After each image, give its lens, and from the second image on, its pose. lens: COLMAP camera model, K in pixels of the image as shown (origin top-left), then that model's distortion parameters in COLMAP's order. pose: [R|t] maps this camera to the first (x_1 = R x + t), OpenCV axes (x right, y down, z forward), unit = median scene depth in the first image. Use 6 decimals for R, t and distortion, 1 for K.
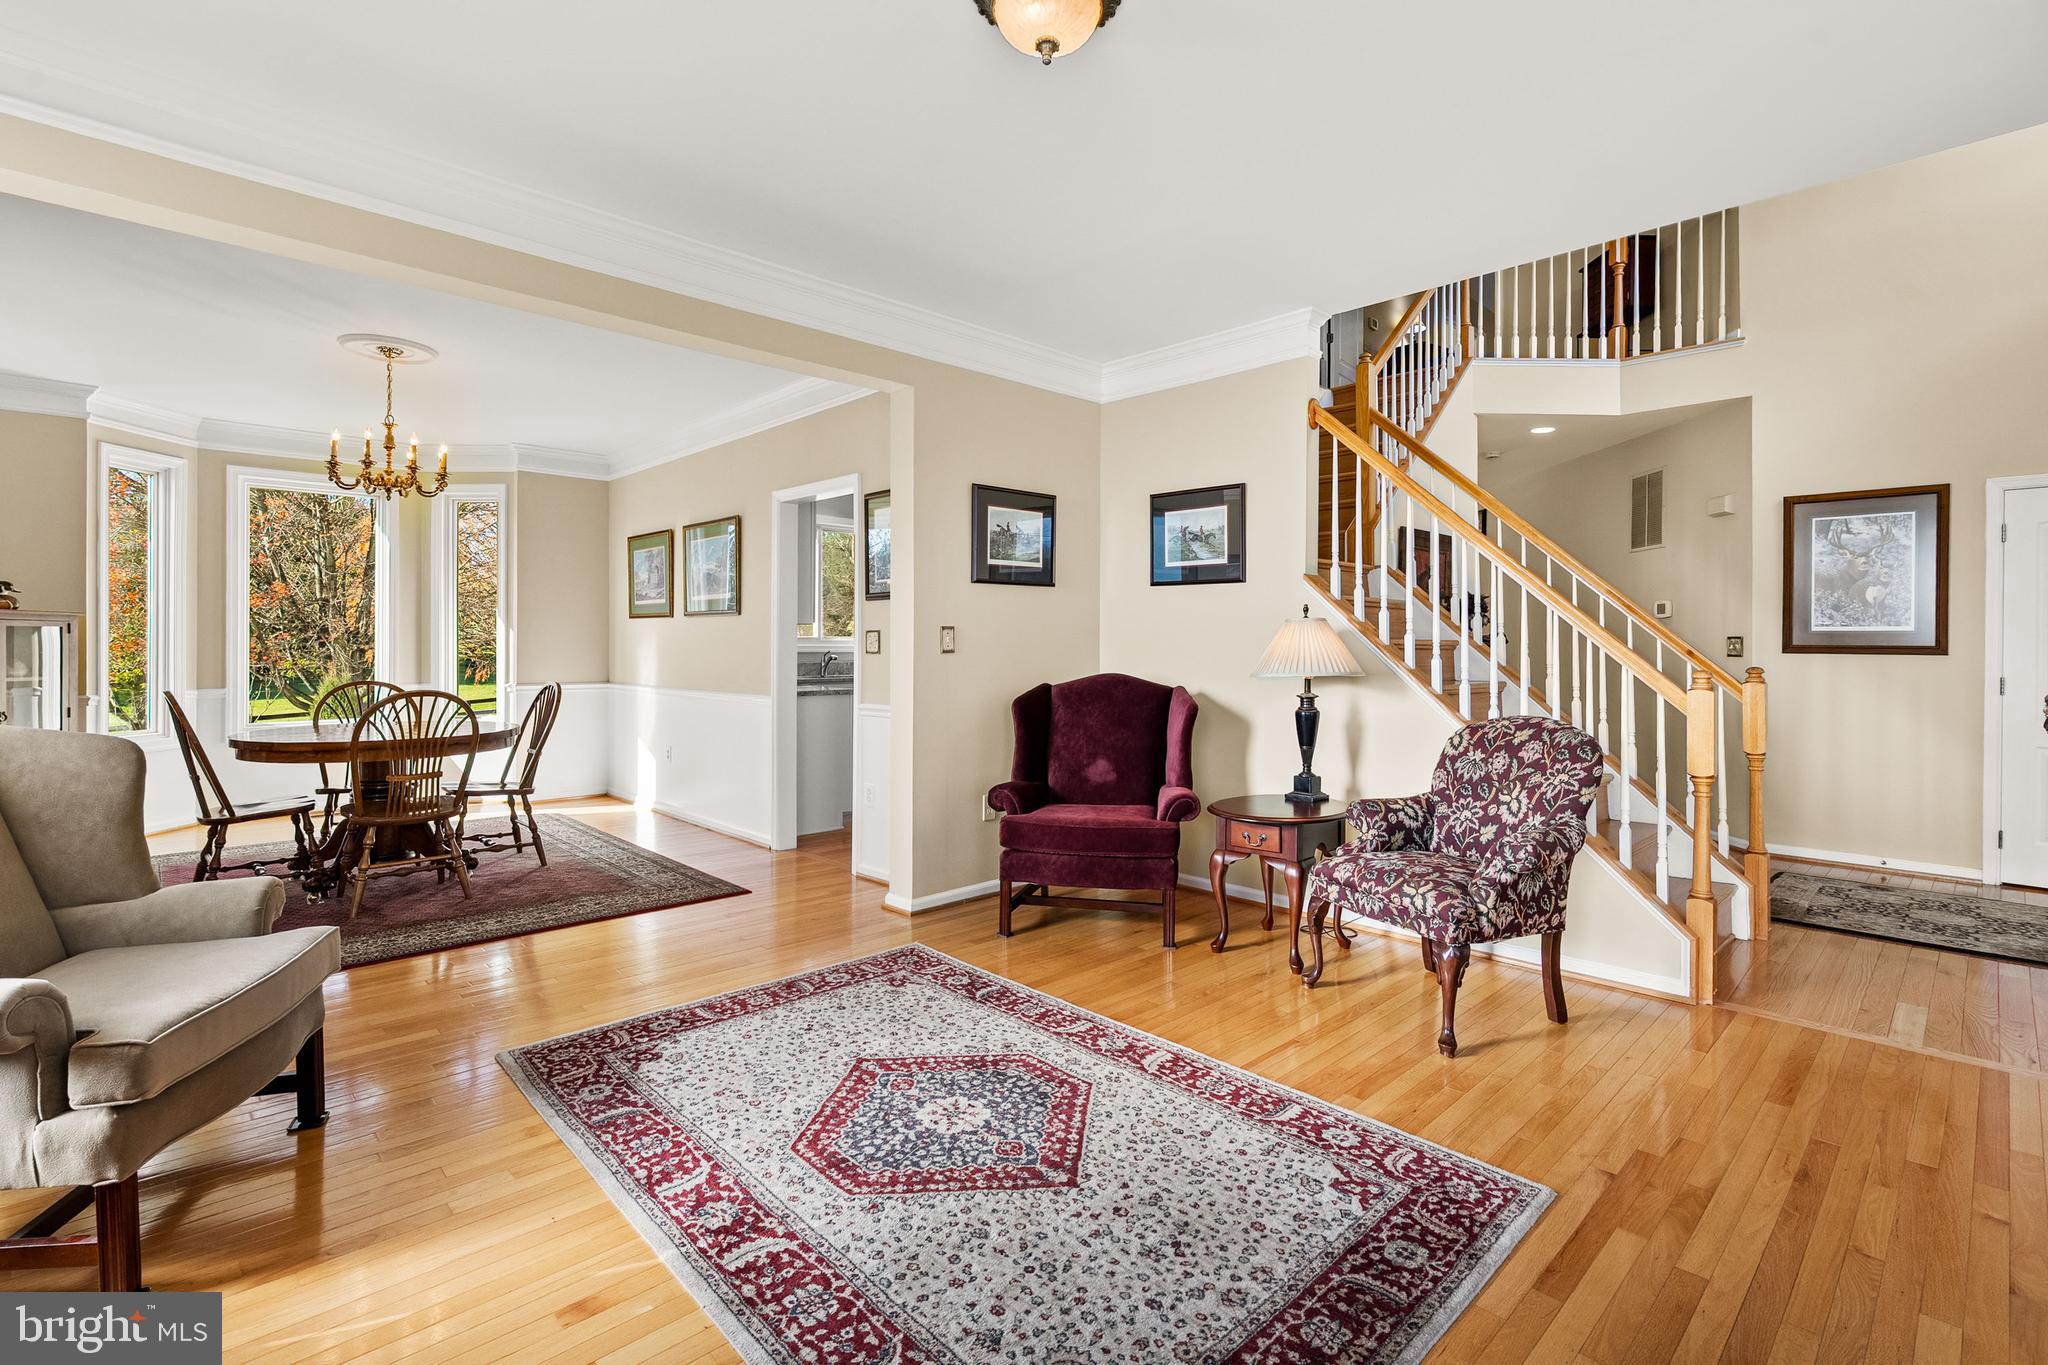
lens RADIAL K [[945.7, 0, 1033.3], [0, 945.7, 647.9], [0, 0, 1]] dist [-0.003591, 0.001048]
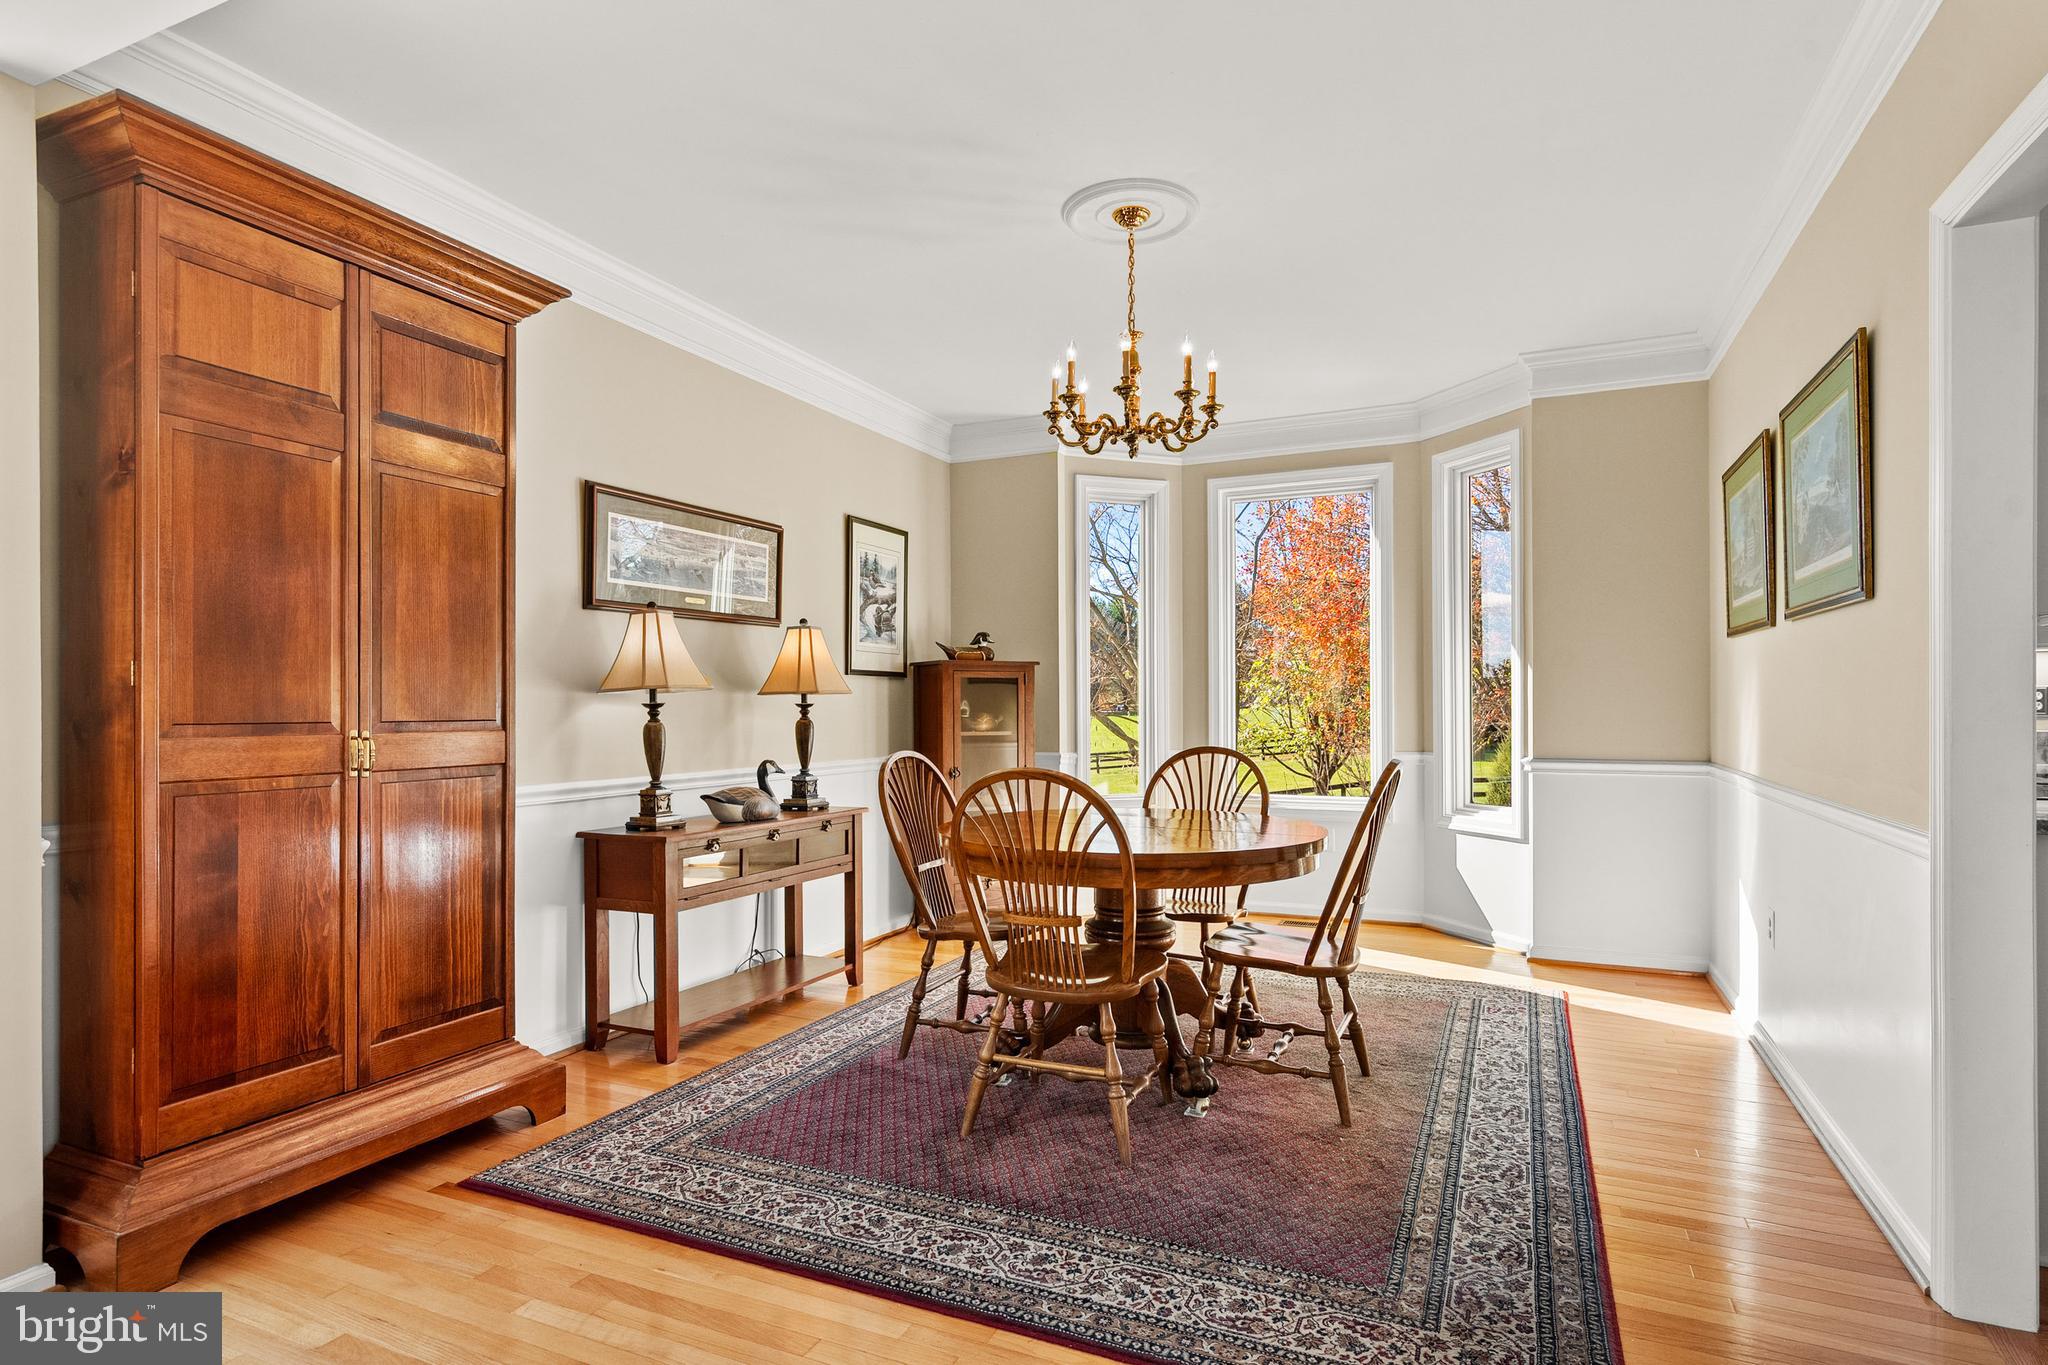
lens RADIAL K [[1072.3, 0, 1025.1], [0, 1072.3, 704.6], [0, 0, 1]] dist [0.001688, 0.001659]
pose [[0.365028, -0.006082, -0.930977, -0.079785], [0.004186, 0.999979, -0.004891, 0.014730], [0.930987, -0.002112, 0.365046, 1.035065]]
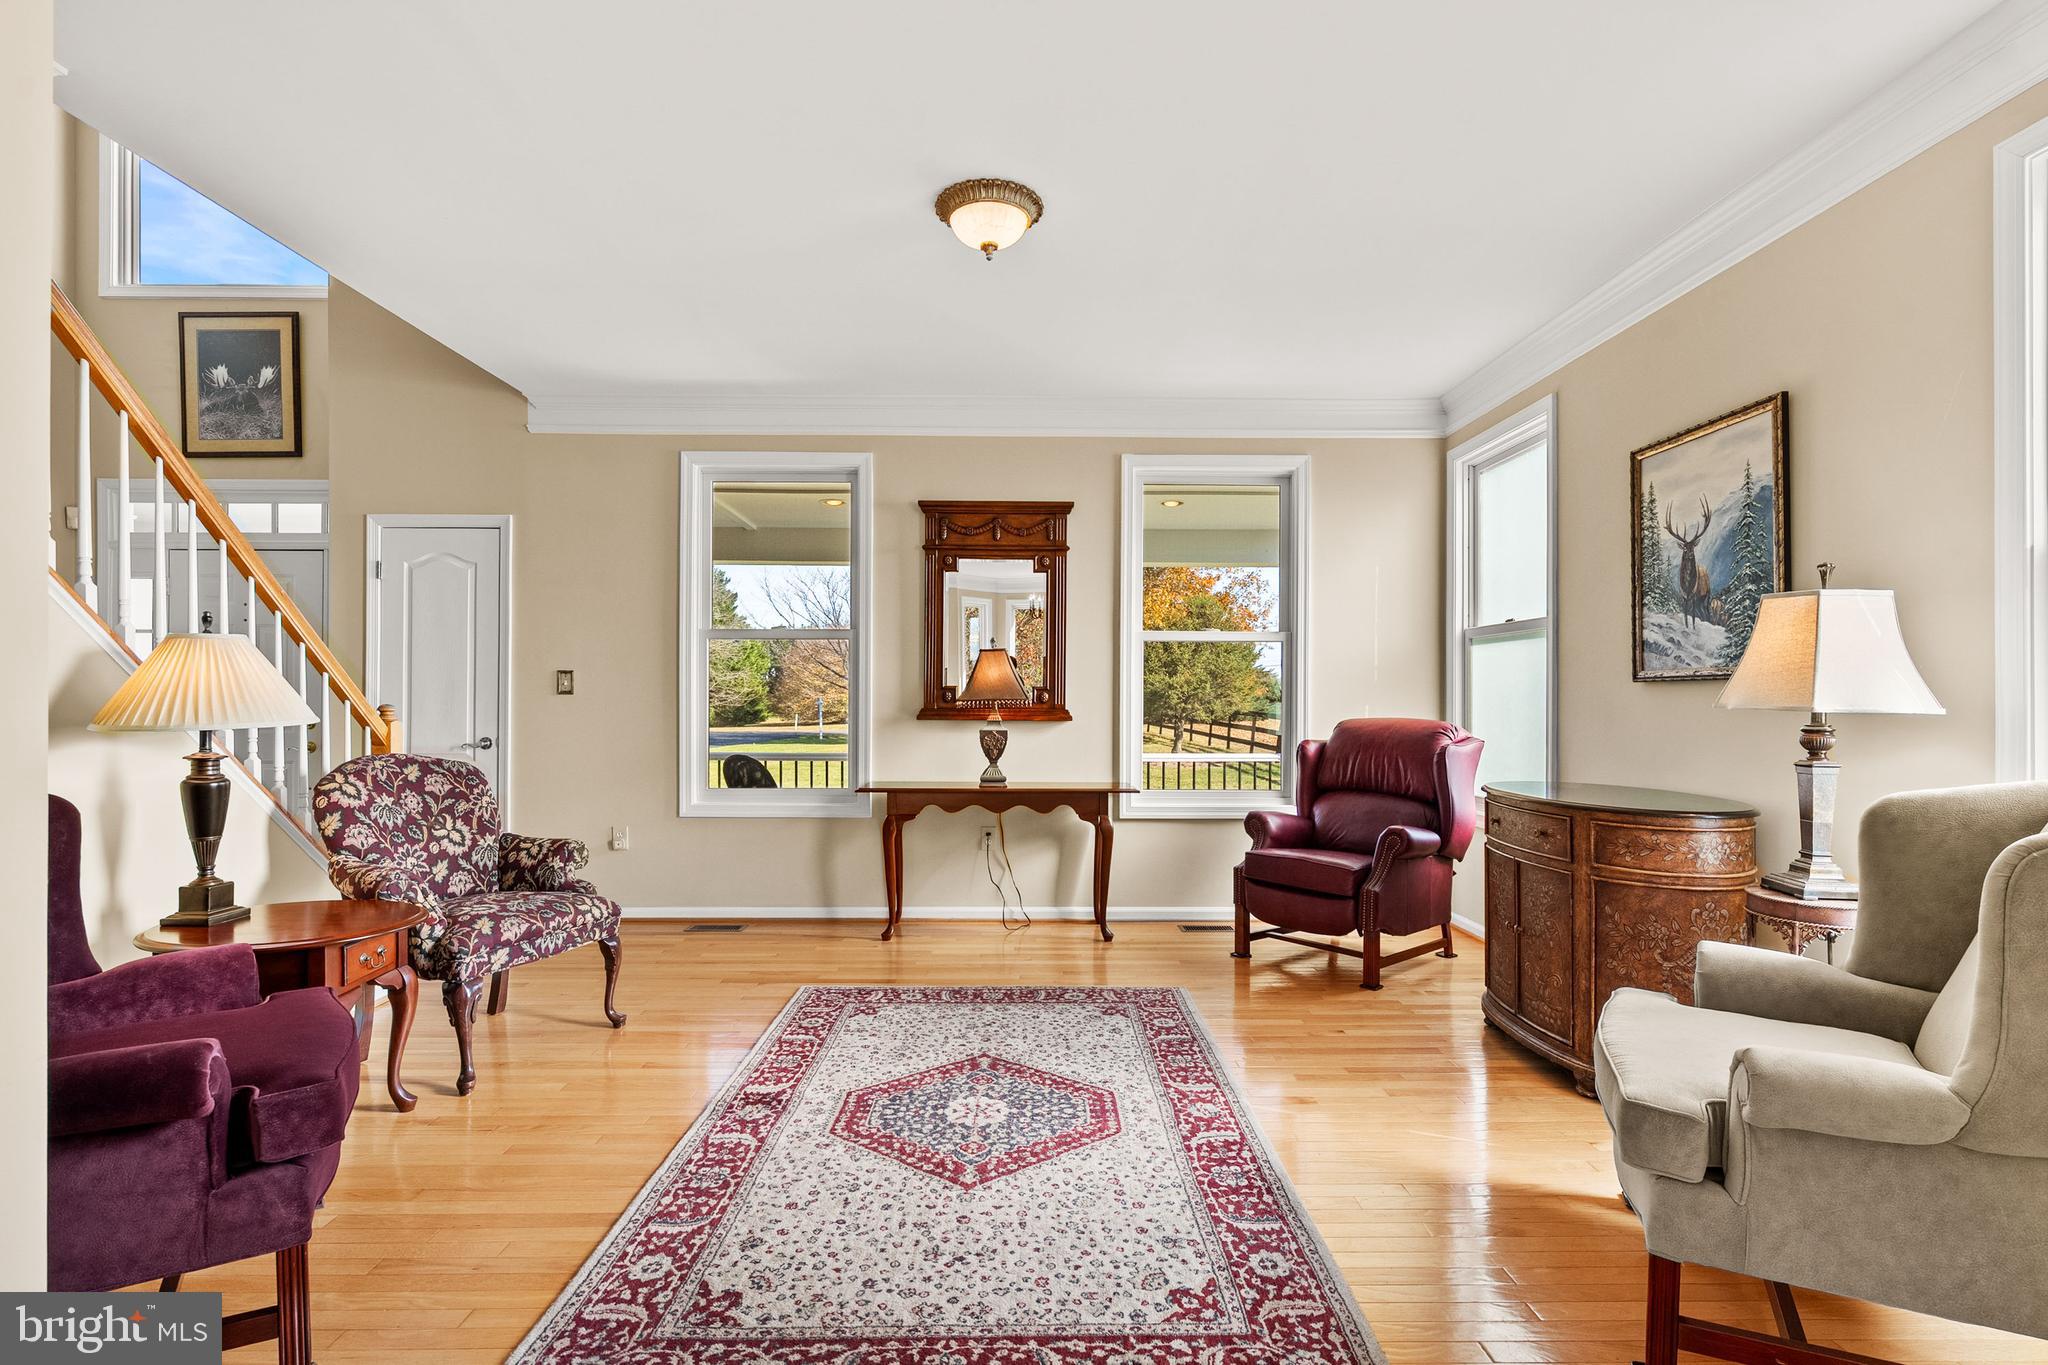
lens RADIAL K [[966.1, 0, 1024.0], [0, 966.1, 682.5], [0, 0, 1]] dist [-0.001902, 0.000099]
pose [[-0.724077, 0.007123, 0.689682, -0.698900], [-0.002259, 0.999917, -0.012698, 0.010381], [-0.689715, -0.010752, -0.724001, 1.384846]]
